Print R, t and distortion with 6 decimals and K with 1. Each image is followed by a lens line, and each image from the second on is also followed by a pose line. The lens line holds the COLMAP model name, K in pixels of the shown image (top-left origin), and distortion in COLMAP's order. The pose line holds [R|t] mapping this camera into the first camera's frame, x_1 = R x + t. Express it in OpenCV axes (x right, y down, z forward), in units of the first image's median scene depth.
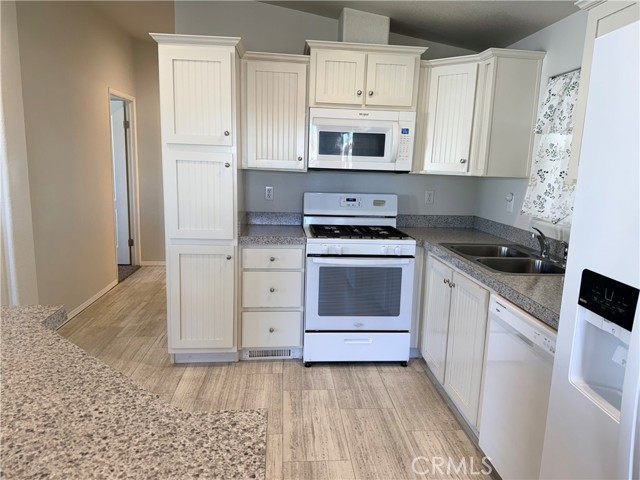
lens RADIAL K [[446.8, 0, 323.6], [0, 446.8, 242.4], [0, 0, 1]] dist [0.078188, -0.121564]
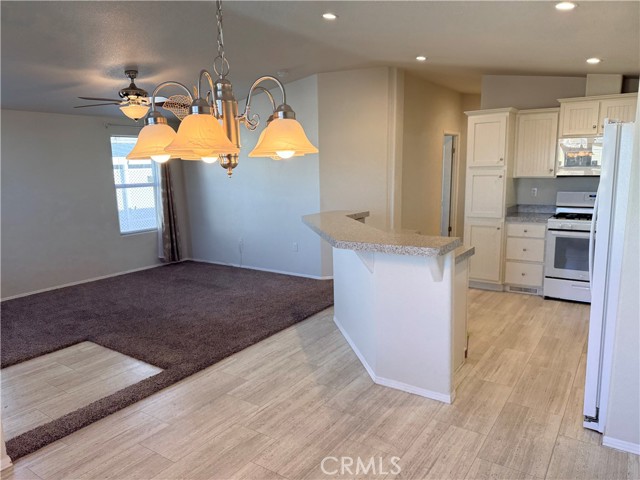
lens RADIAL K [[446.8, 0, 323.6], [0, 446.8, 242.4], [0, 0, 1]] dist [0.078188, -0.121564]
pose [[0.770177, 0.059442, -0.635054, 0.375017], [-0.069867, 0.997519, 0.008636, 0.116660], [0.633992, 0.037718, 0.772420, -0.781474]]
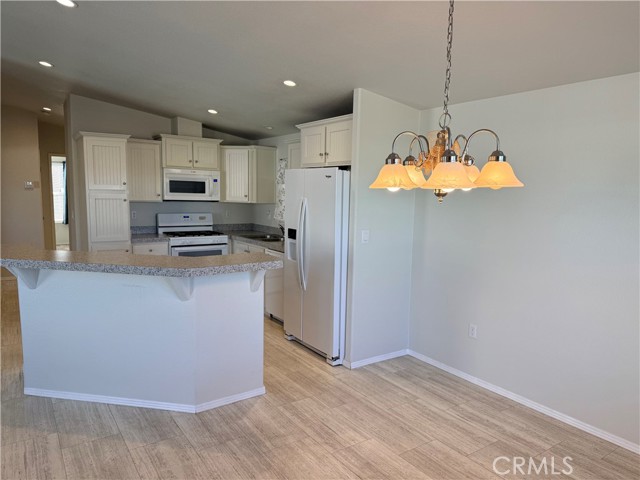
lens RADIAL K [[446.0, 0, 319.7], [0, 446.0, 243.0], [0, 0, 1]] dist [0.146307, -0.228101]
pose [[0.874230, -0.070555, 0.480358, -0.391312], [0.093347, 0.995352, -0.023689, 0.113385], [-0.476454, 0.065549, 0.876752, -0.935899]]
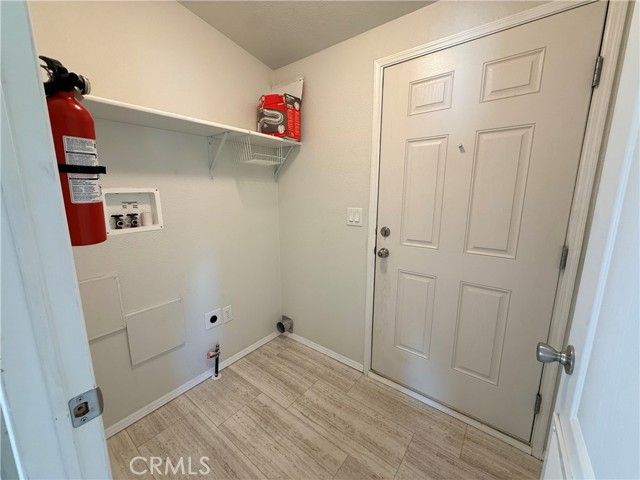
lens RADIAL K [[254.7, 0, 318.3], [0, 254.7, 241.6], [0, 0, 1]] dist [-0.000275, -0.000138]
pose [[0.682421, -0.163961, 0.712333, 0.069407], [0.152213, 0.985031, 0.080908, 0.138831], [-0.714935, 0.053212, 0.697163, -0.546024]]
